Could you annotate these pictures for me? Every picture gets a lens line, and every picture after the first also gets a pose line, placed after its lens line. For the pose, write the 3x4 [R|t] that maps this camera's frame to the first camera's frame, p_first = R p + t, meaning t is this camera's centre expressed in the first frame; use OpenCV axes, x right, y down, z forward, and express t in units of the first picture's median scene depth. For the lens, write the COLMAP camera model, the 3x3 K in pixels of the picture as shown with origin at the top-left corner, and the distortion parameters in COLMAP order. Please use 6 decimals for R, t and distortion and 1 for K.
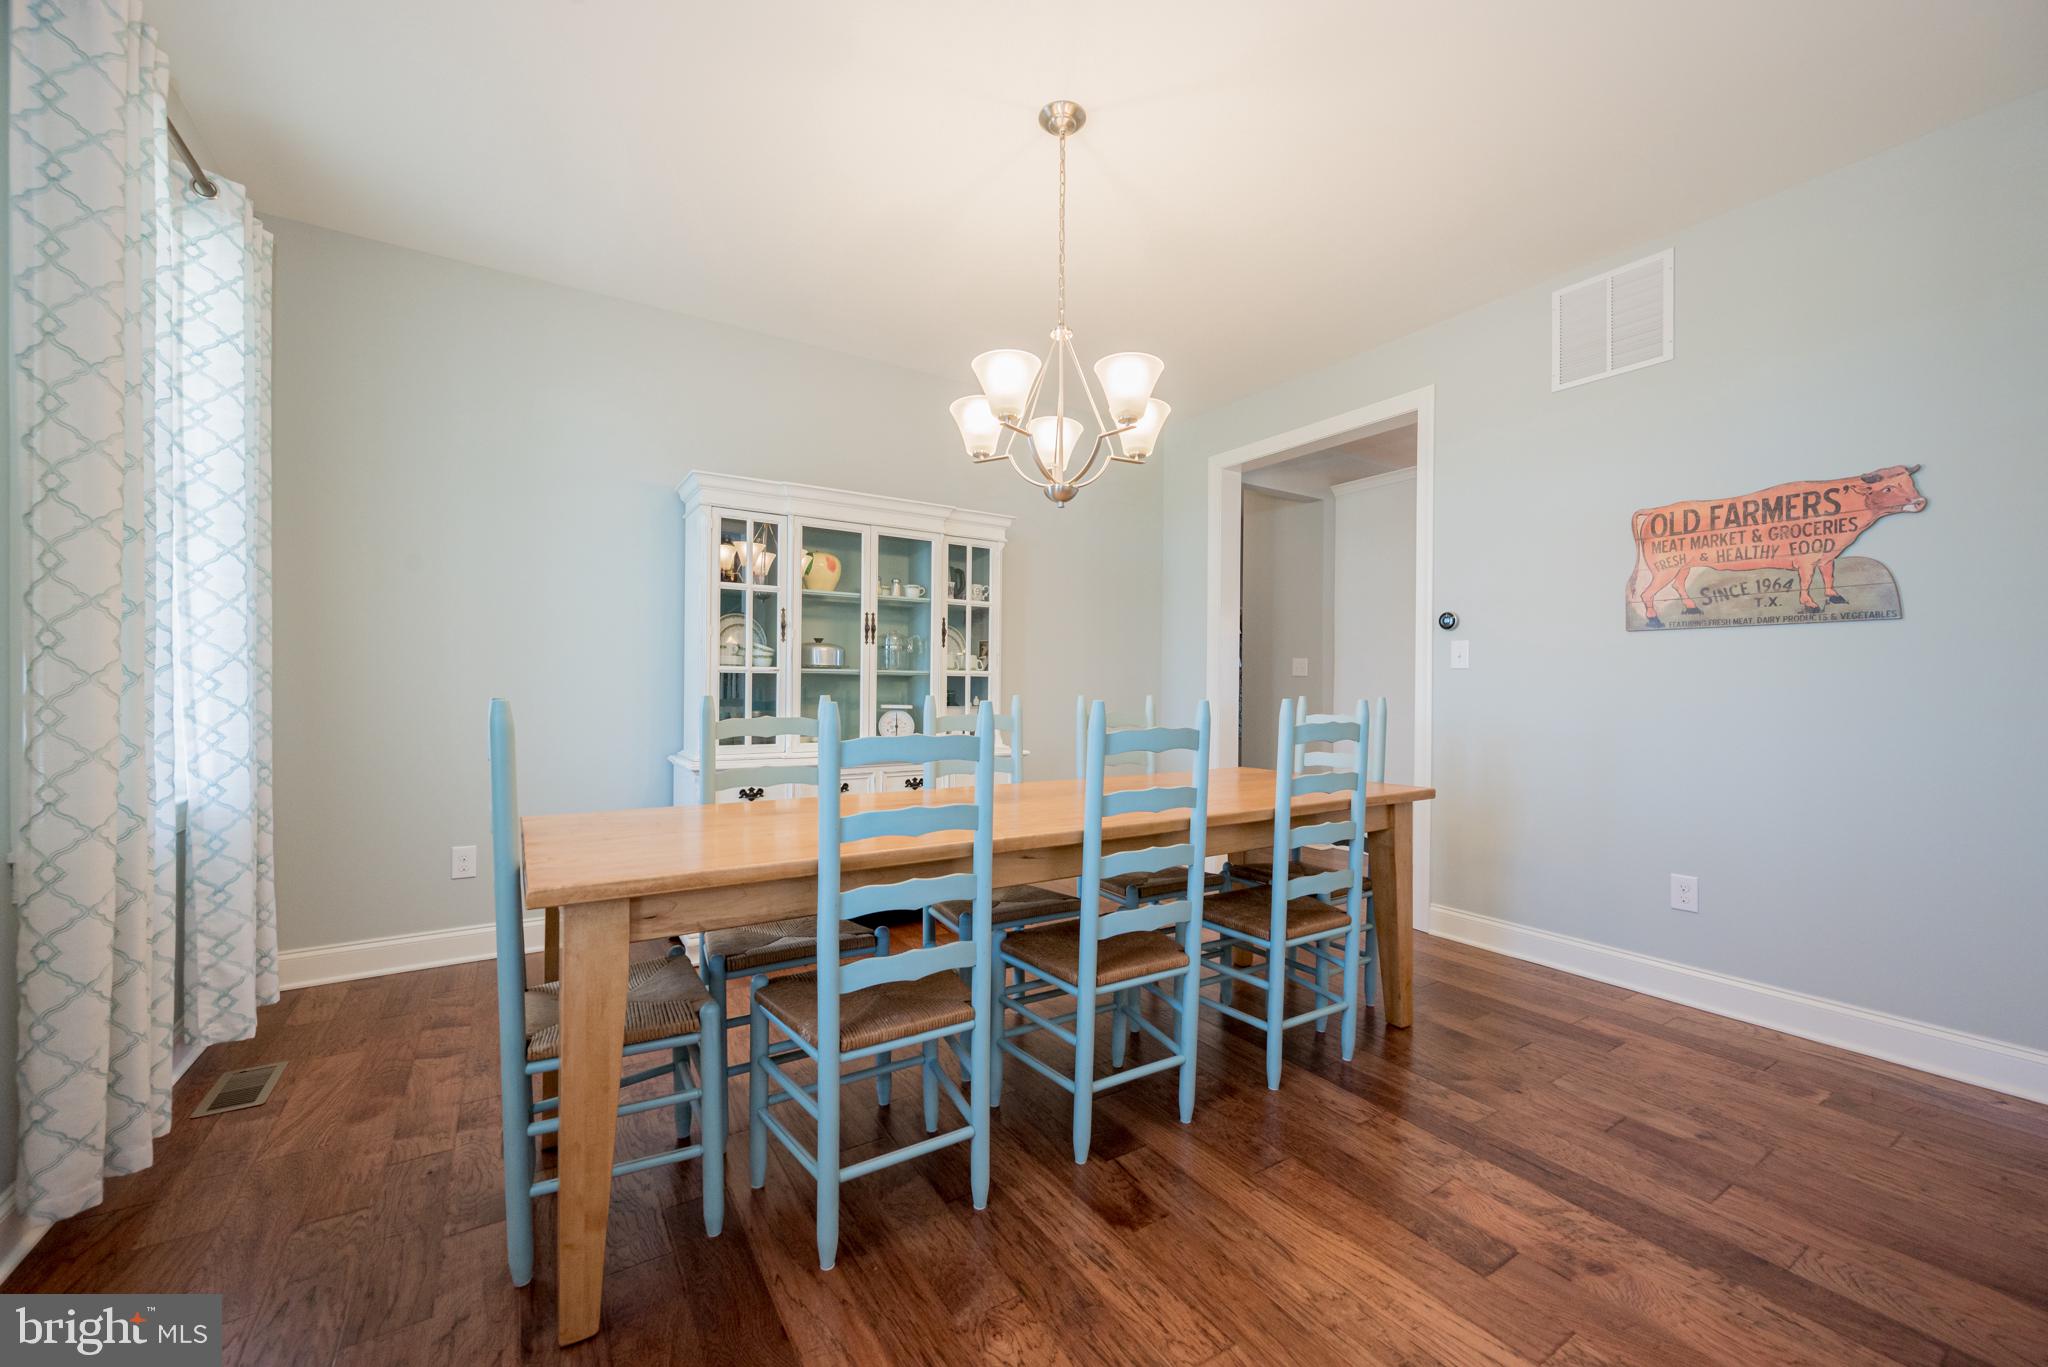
lens RADIAL K [[809.4, 0, 1028.2], [0, 809.4, 690.2], [0, 0, 1]] dist [0.000862, 0.000104]
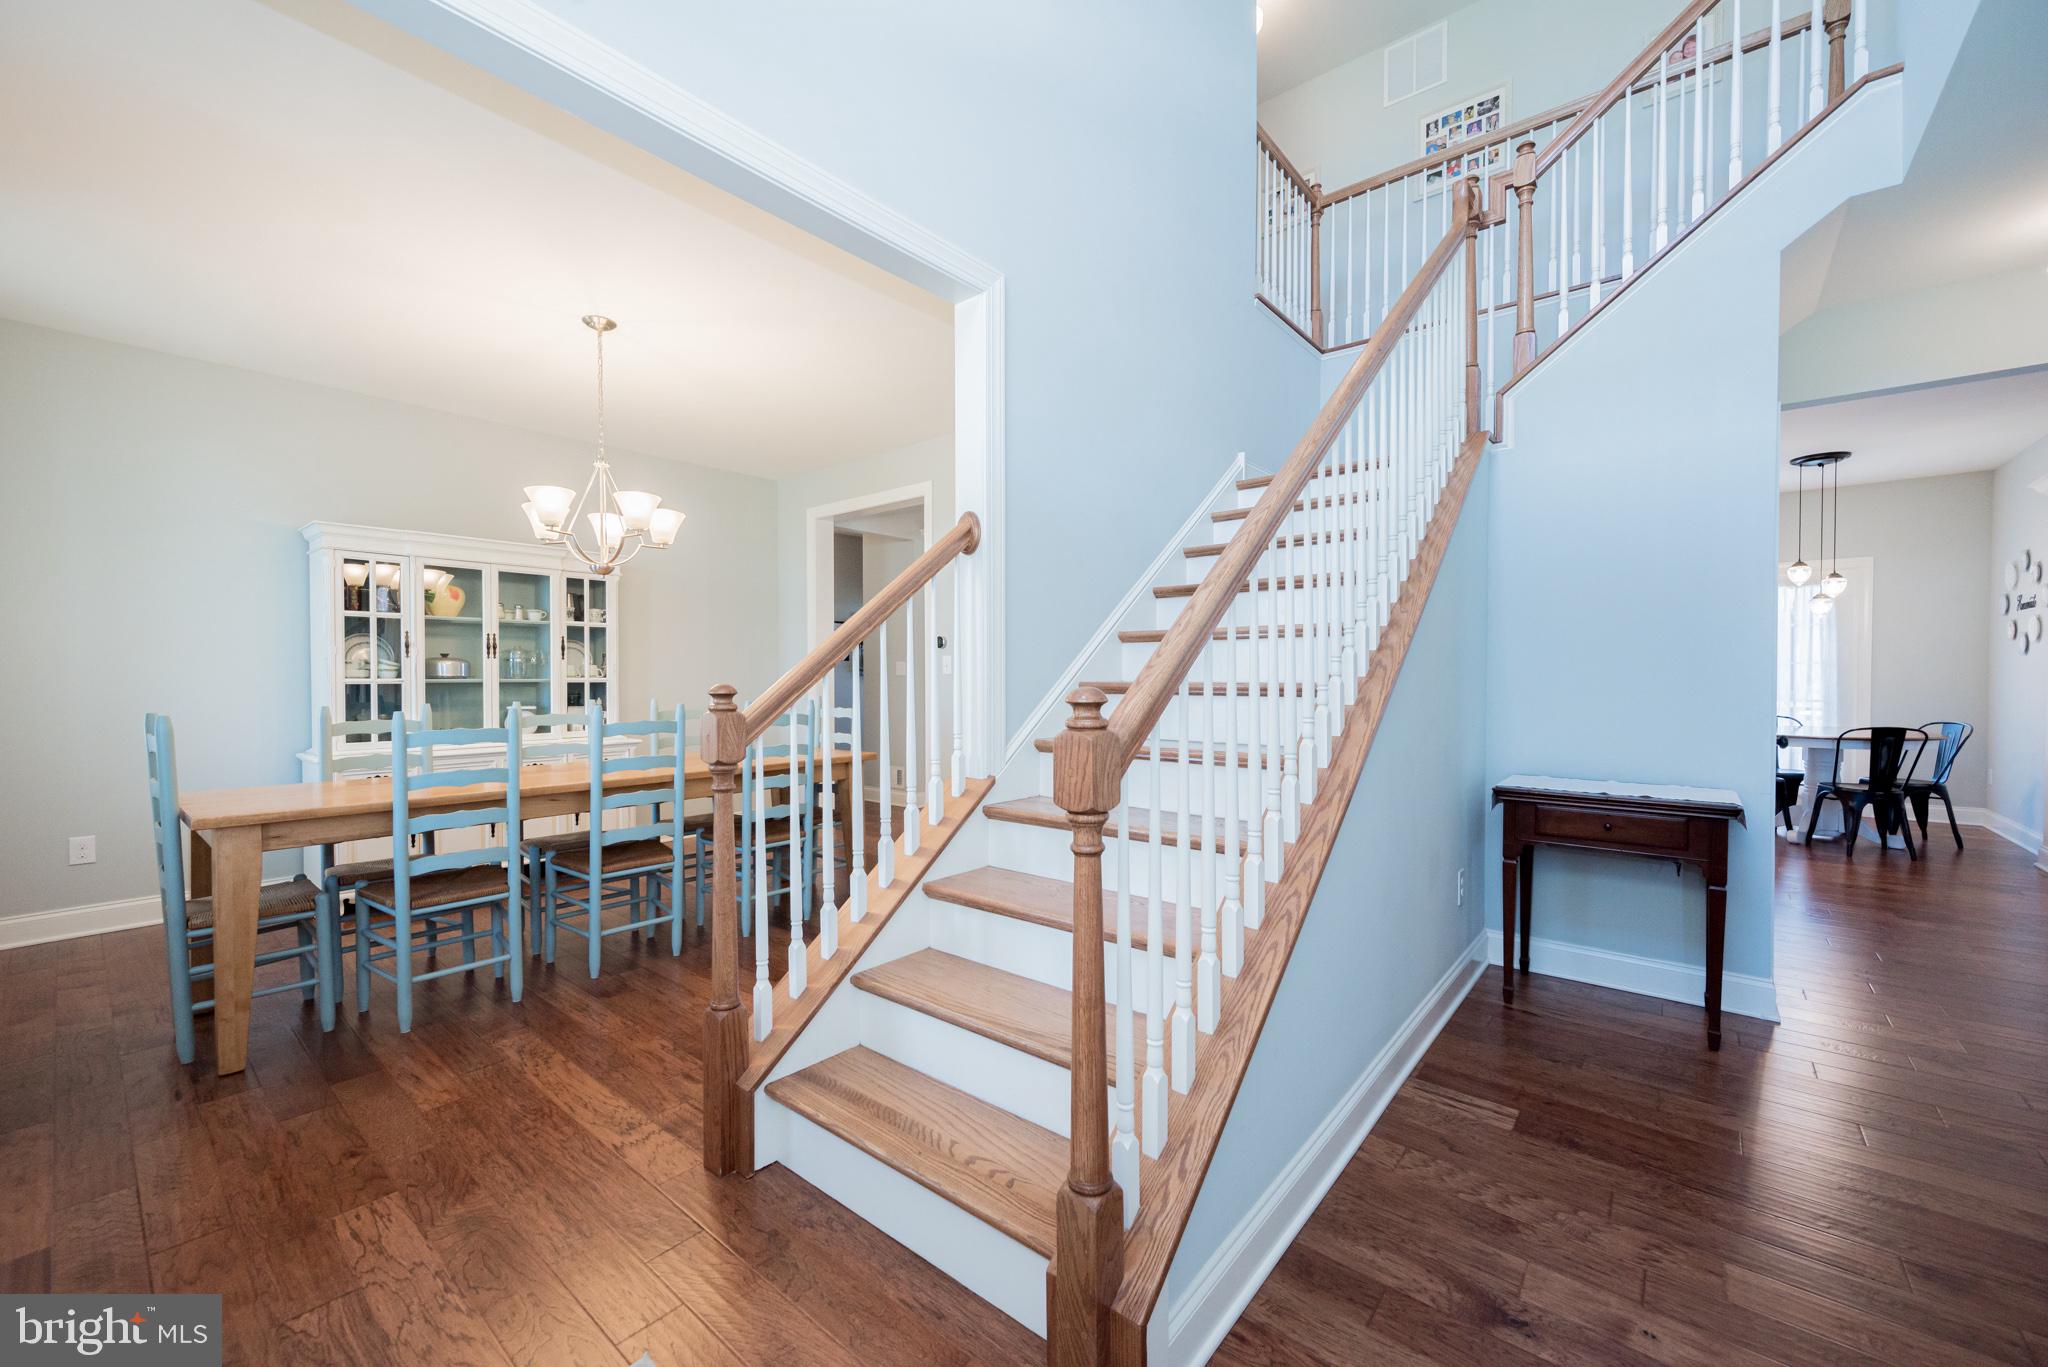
lens RADIAL K [[809.4, 0, 1028.2], [0, 809.4, 690.2], [0, 0, 1]] dist [0.000862, 0.000104]
pose [[0.953041, -0.015231, 0.302457, 0.221546], [0.010924, 0.999814, 0.015925, -0.018937], [-0.302643, -0.011874, 0.953030, -0.459691]]
